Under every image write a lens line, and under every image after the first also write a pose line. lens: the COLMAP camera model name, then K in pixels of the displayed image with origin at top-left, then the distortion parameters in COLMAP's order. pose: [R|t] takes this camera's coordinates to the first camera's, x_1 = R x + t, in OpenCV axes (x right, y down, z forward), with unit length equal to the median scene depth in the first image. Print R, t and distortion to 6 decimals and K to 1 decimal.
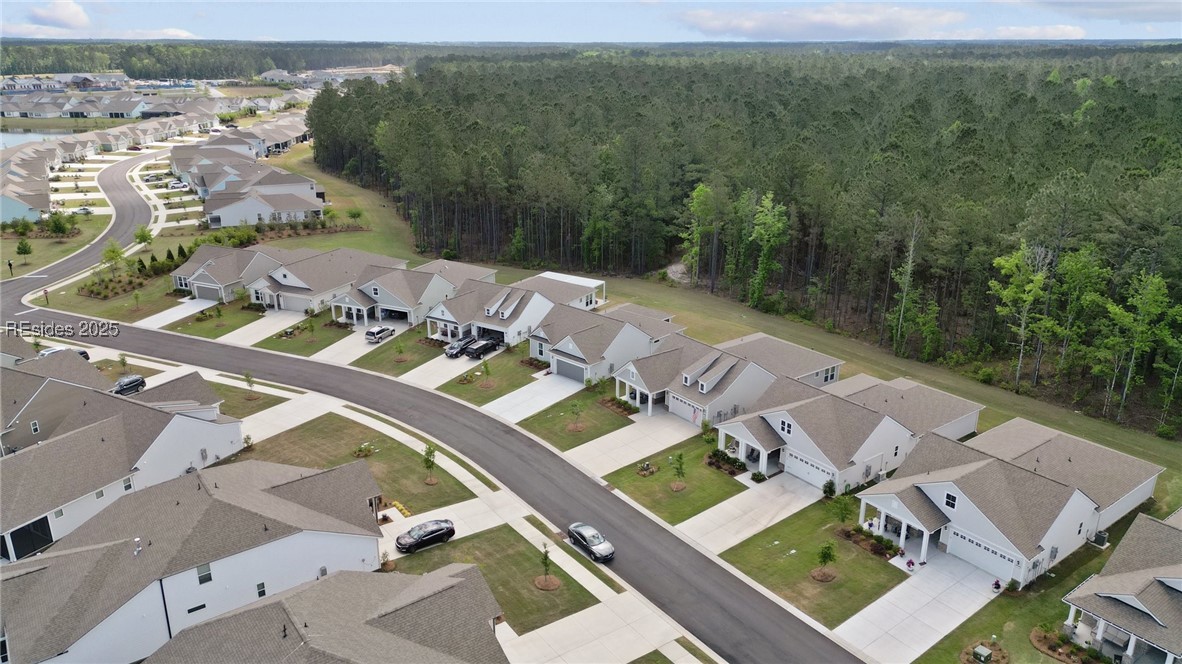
lens RADIAL K [[826.2, 0, 586.8], [0, 826.2, 331.8], [0, 0, 1]] dist [0.087497, -0.112207]
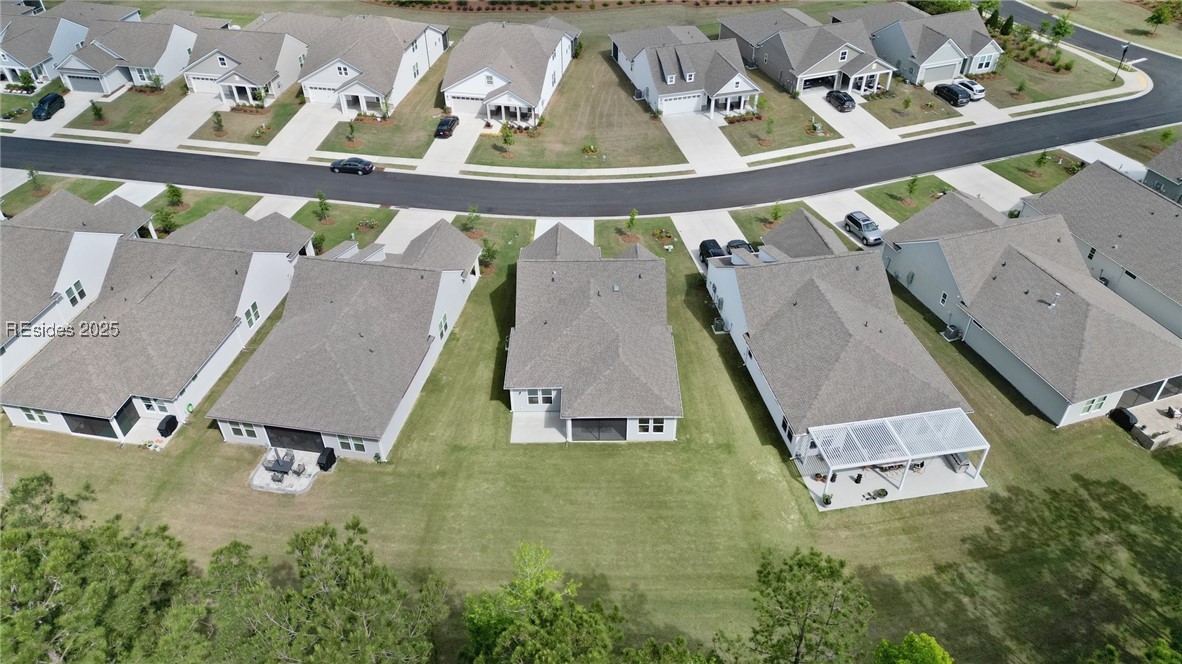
lens RADIAL K [[826.2, 0, 586.8], [0, 826.2, 331.8], [0, 0, 1]] dist [0.087497, -0.112207]
pose [[-0.731955, 0.429130, -0.529235, 0.384741], [-0.217147, 0.589319, 0.778171, -0.505909], [0.645825, 0.684508, -0.338171, 1.275010]]
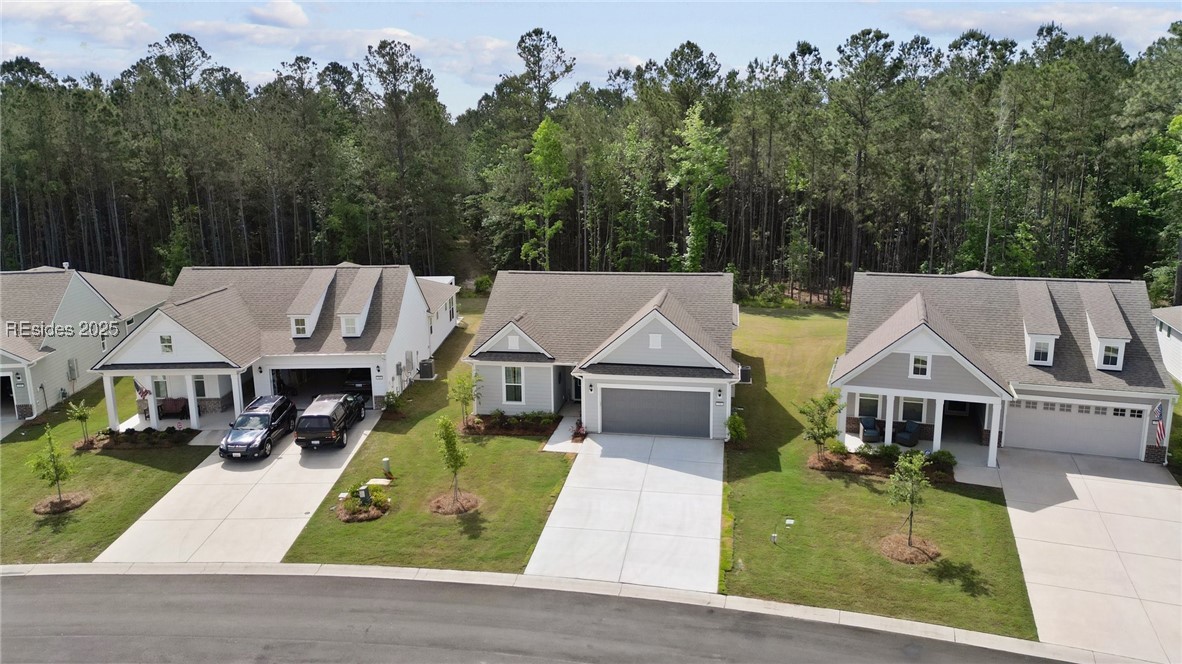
lens RADIAL K [[826.2, 0, 586.8], [0, 826.2, 331.8], [0, 0, 1]] dist [0.087497, -0.112207]
pose [[0.838572, -0.119895, 0.531435, -0.228330], [0.191616, 0.978064, -0.081700, 0.035422], [-0.509982, 0.170343, 0.843150, 0.676678]]
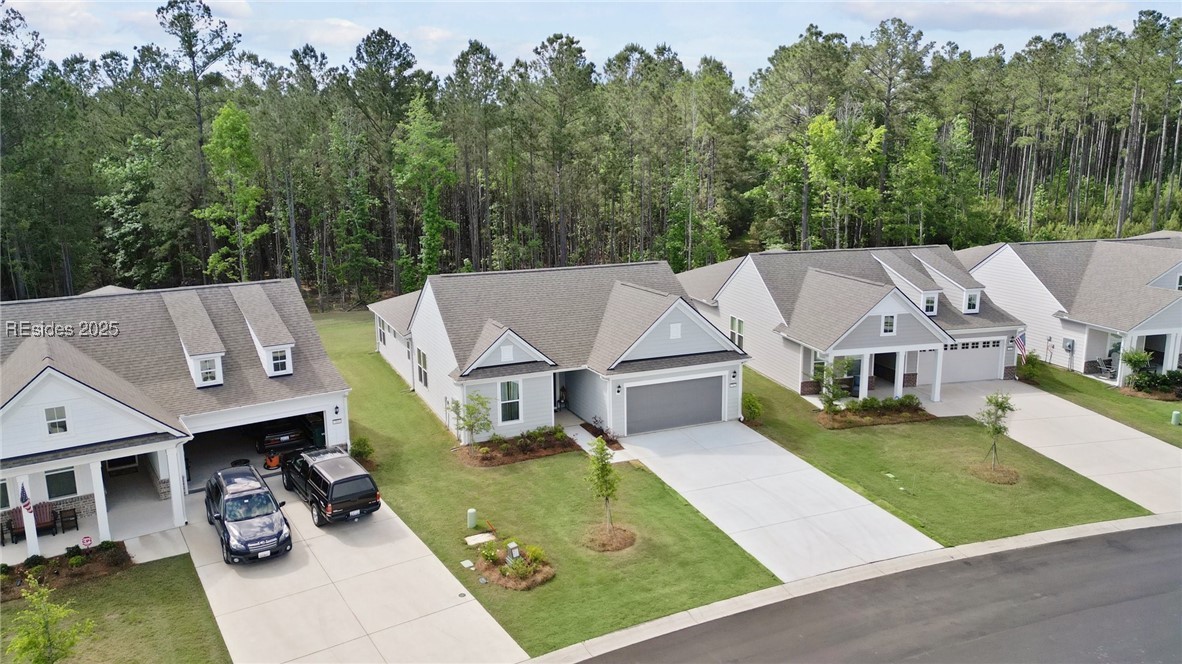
lens RADIAL K [[826.2, 0, 586.8], [0, 826.2, 331.8], [0, 0, 1]] dist [0.087497, -0.112207]
pose [[0.389281, -0.189816, 0.901349, -0.339017], [0.314053, 0.947256, 0.063848, -0.016518], [-0.865928, 0.258217, 0.428361, 0.843764]]
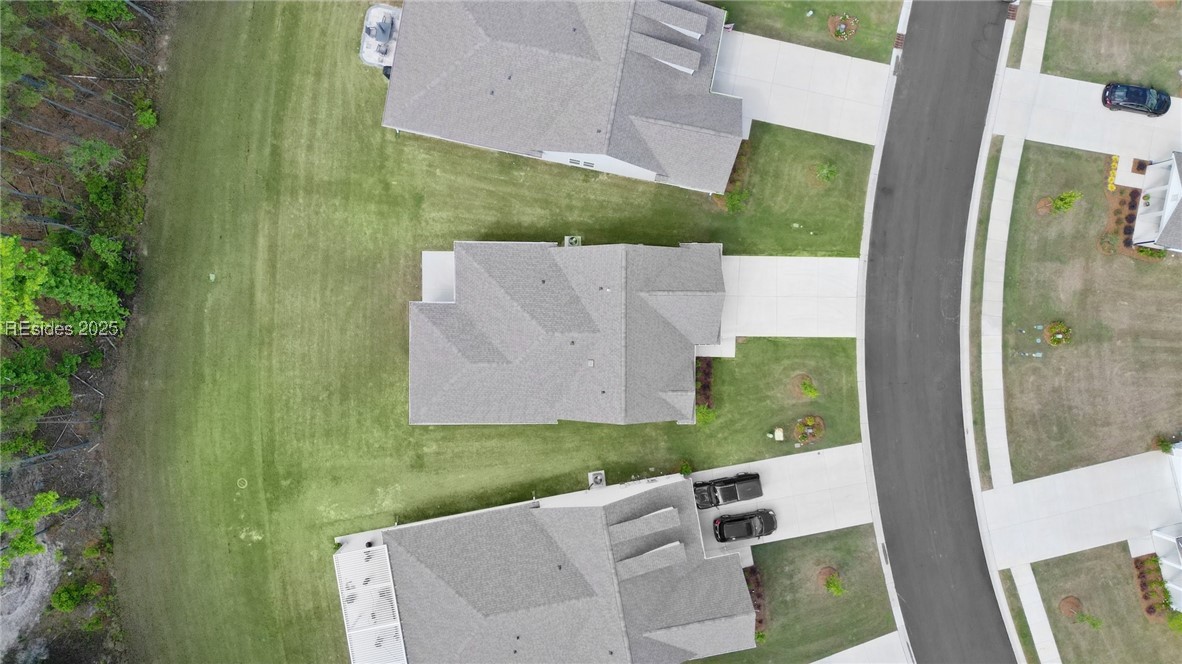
lens RADIAL K [[826.2, 0, 586.8], [0, 826.2, 331.8], [0, 0, 1]] dist [0.087497, -0.112207]
pose [[-0.679052, -0.732834, -0.042923, 0.047439], [0.202550, -0.243245, 0.948581, -0.542914], [-0.705593, 0.635442, 0.313612, 0.859163]]
